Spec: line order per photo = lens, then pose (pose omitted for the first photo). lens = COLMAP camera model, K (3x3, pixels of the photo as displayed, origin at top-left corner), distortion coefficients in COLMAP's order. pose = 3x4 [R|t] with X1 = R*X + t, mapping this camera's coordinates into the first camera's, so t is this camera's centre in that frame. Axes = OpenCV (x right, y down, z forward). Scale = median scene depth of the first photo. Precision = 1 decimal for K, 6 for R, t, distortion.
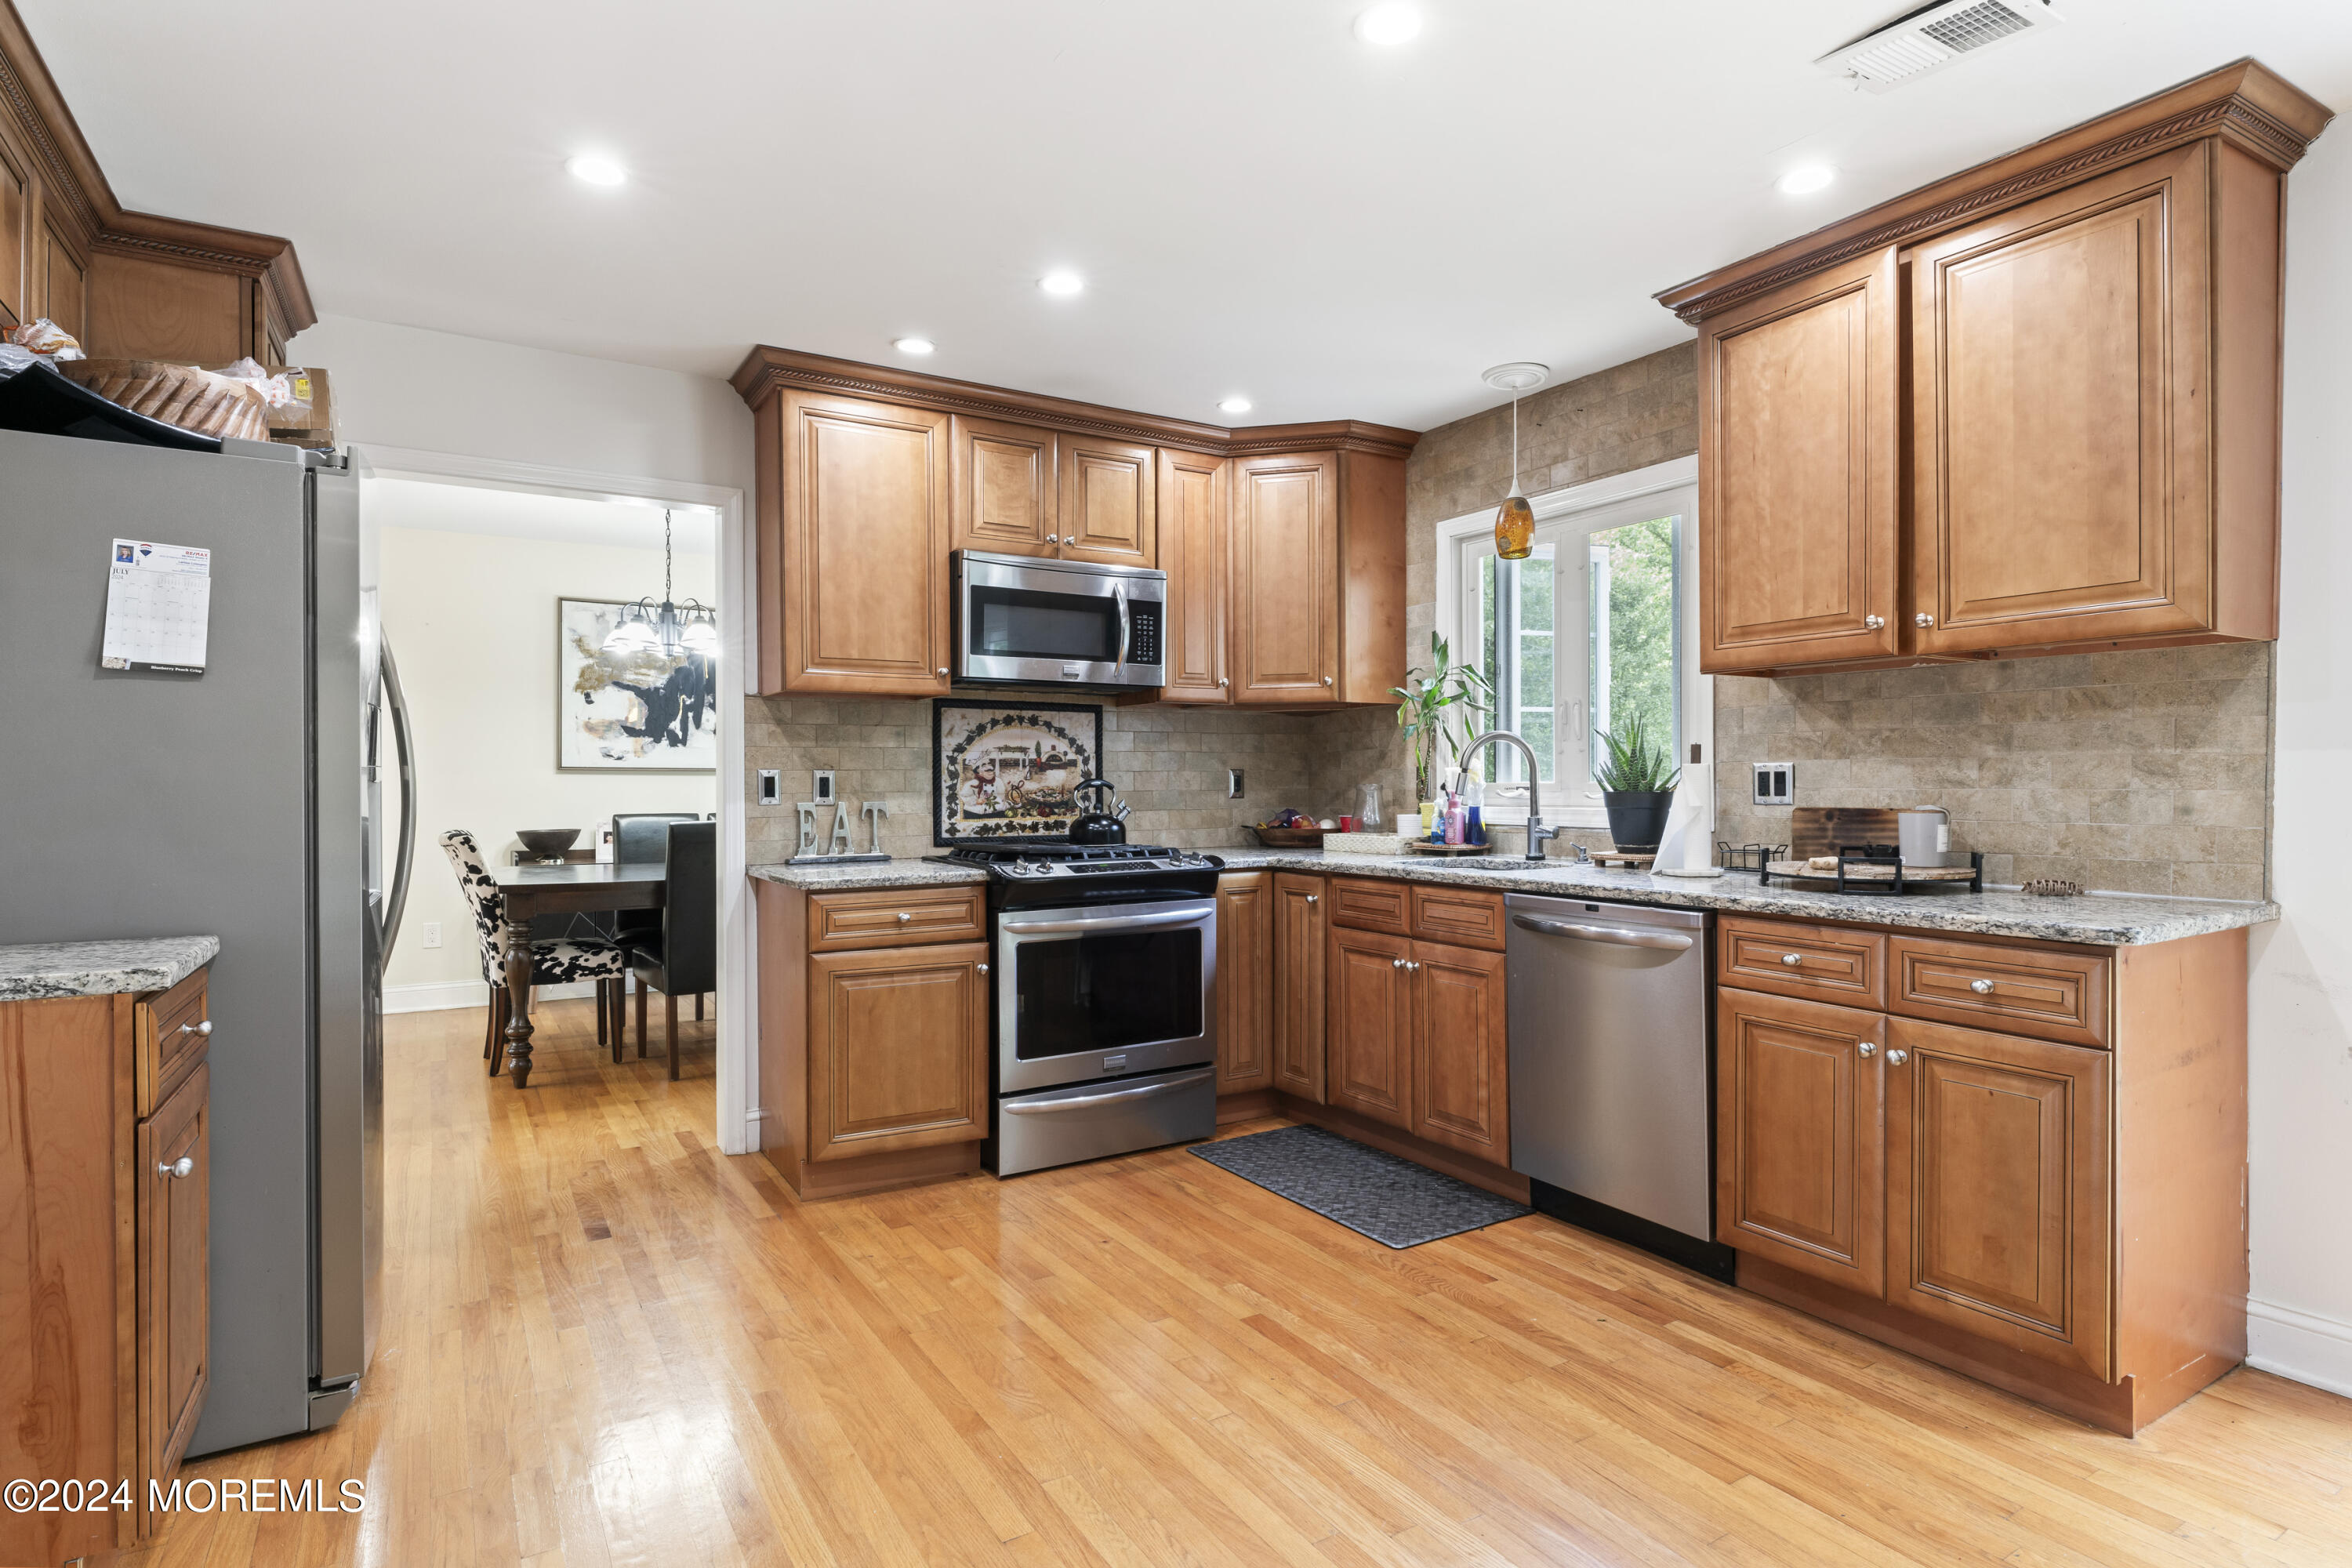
lens RADIAL K [[1214.0, 0, 1176.0], [0, 1214.0, 784.0], [0, 0, 1]] dist [-0.002412, -0.000227]
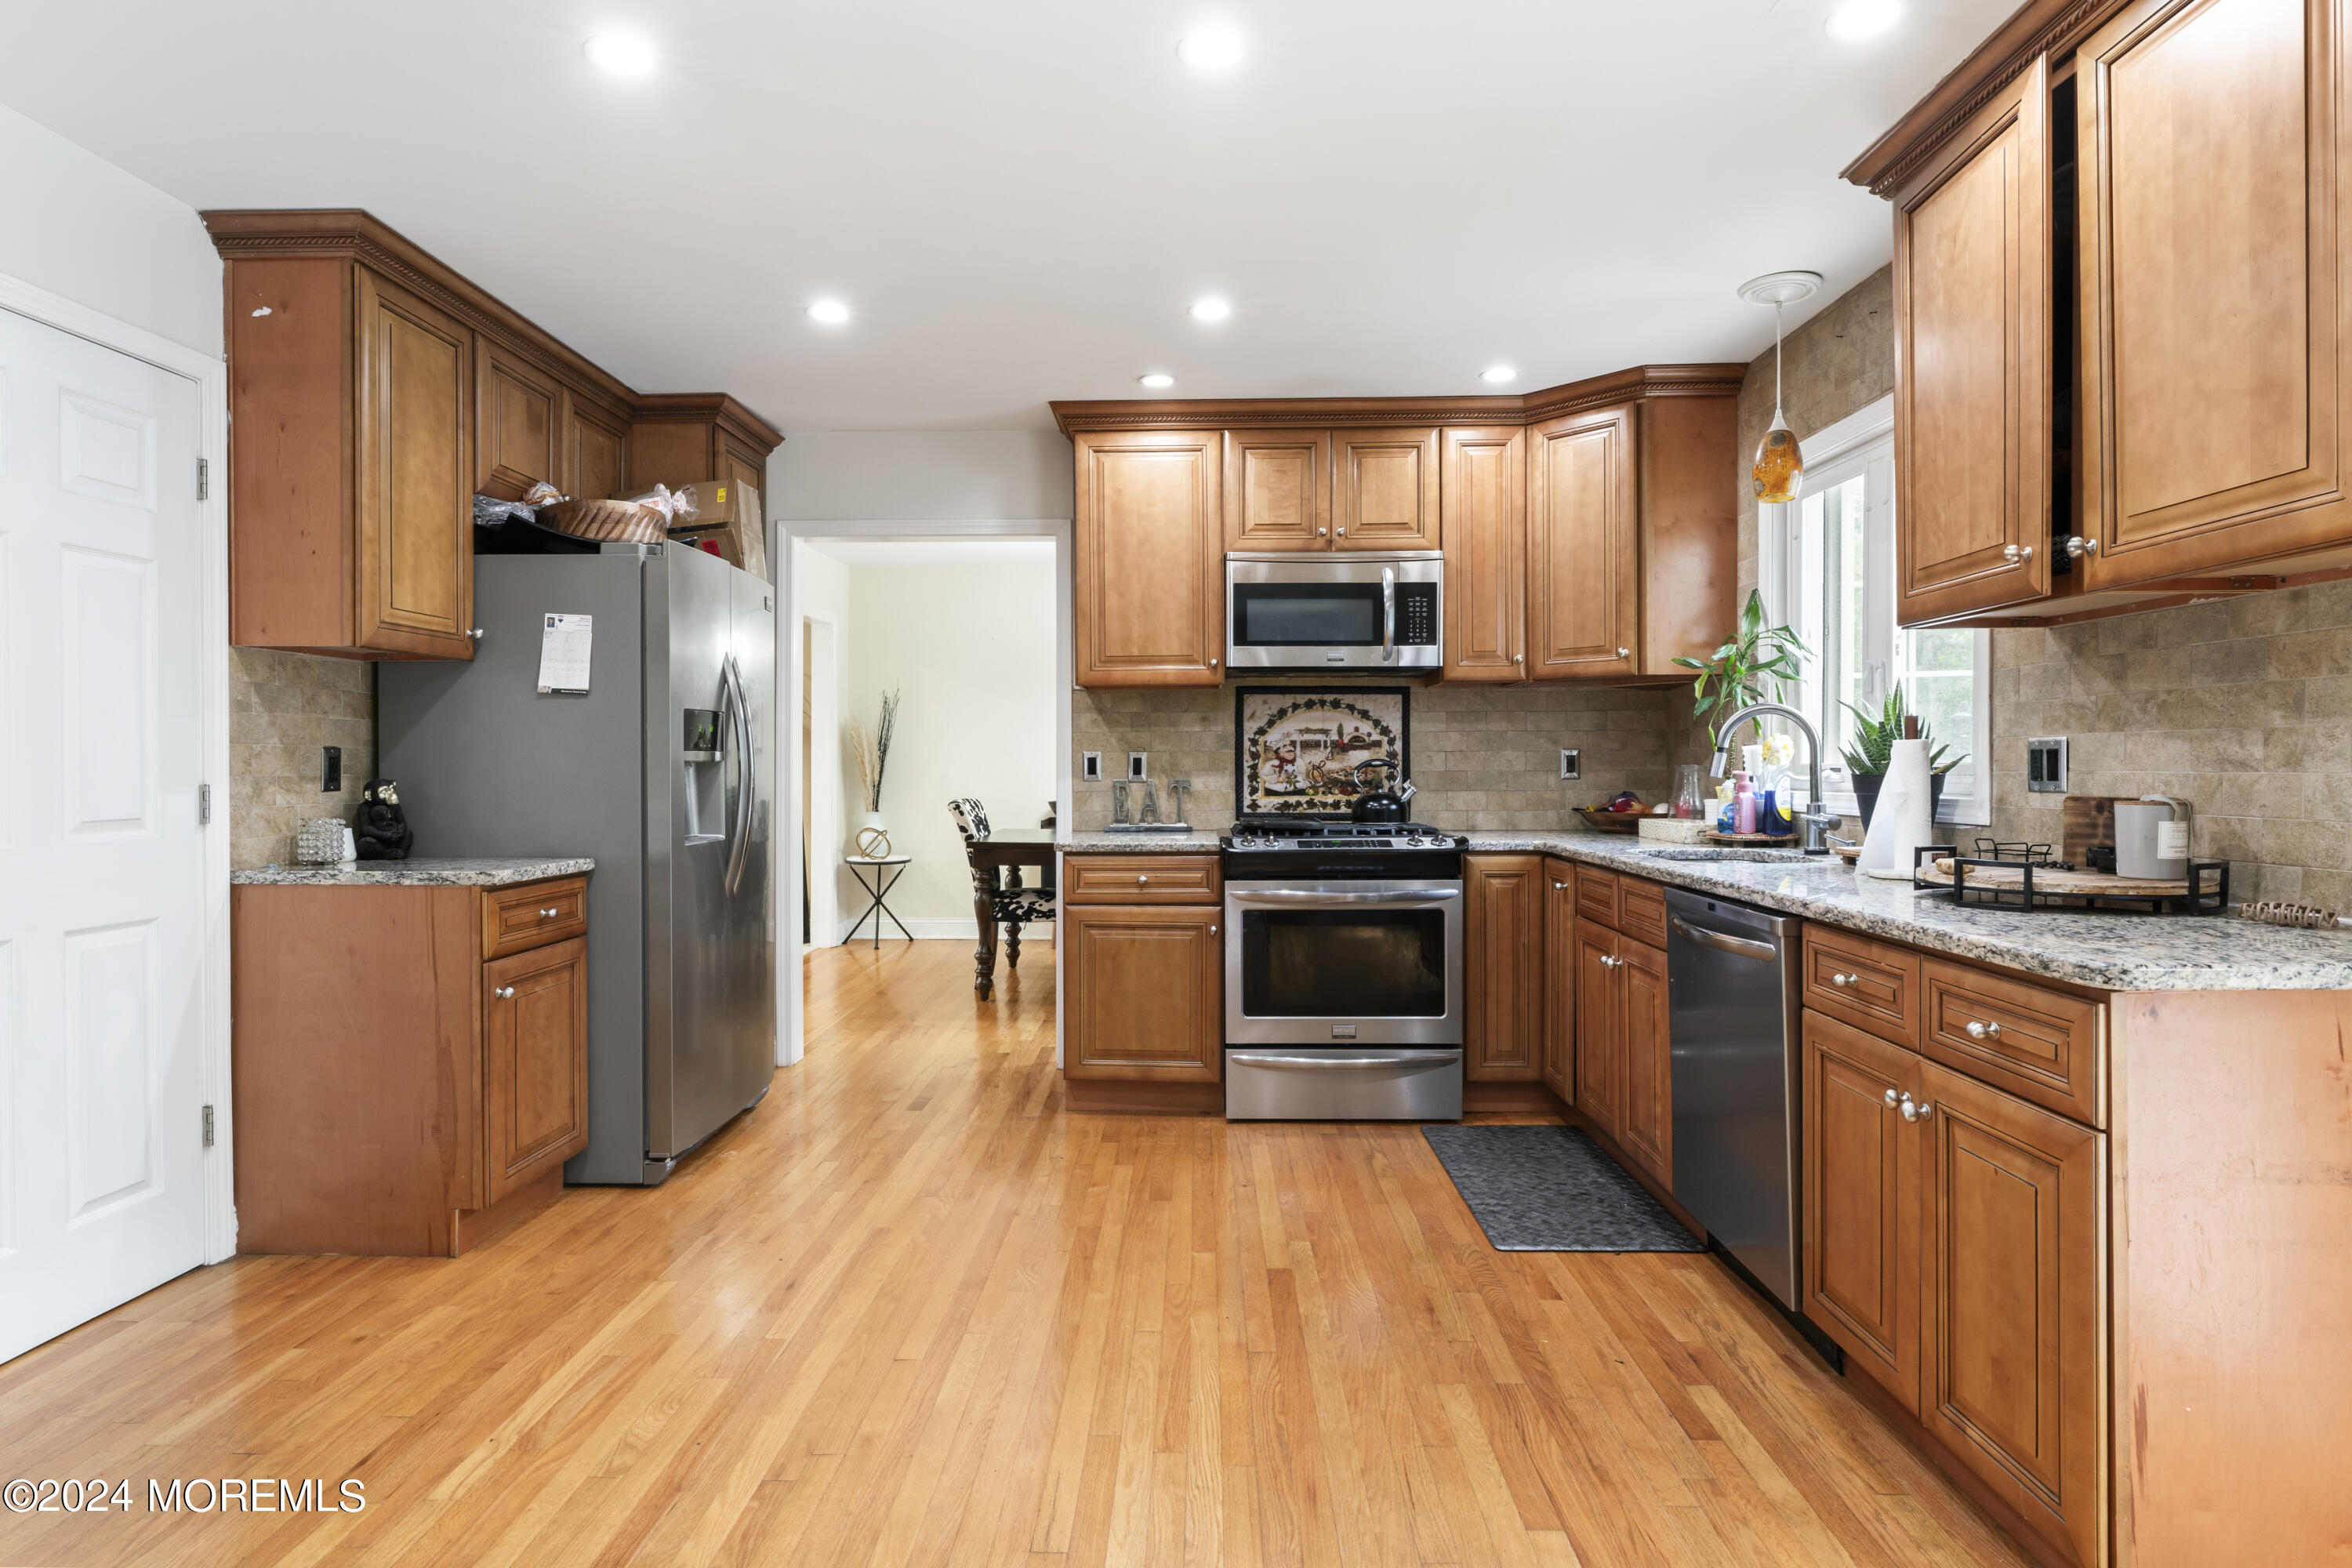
lens RADIAL K [[1213.2, 0, 1173.8], [0, 1213.2, 768.2], [0, 0, 1]] dist [0.000802, 0.000621]
pose [[0.836658, 0.003298, -0.547716, 0.432881], [-0.001422, 0.999992, 0.003849, -0.000264], [0.547725, -0.002441, 0.836655, 0.052472]]
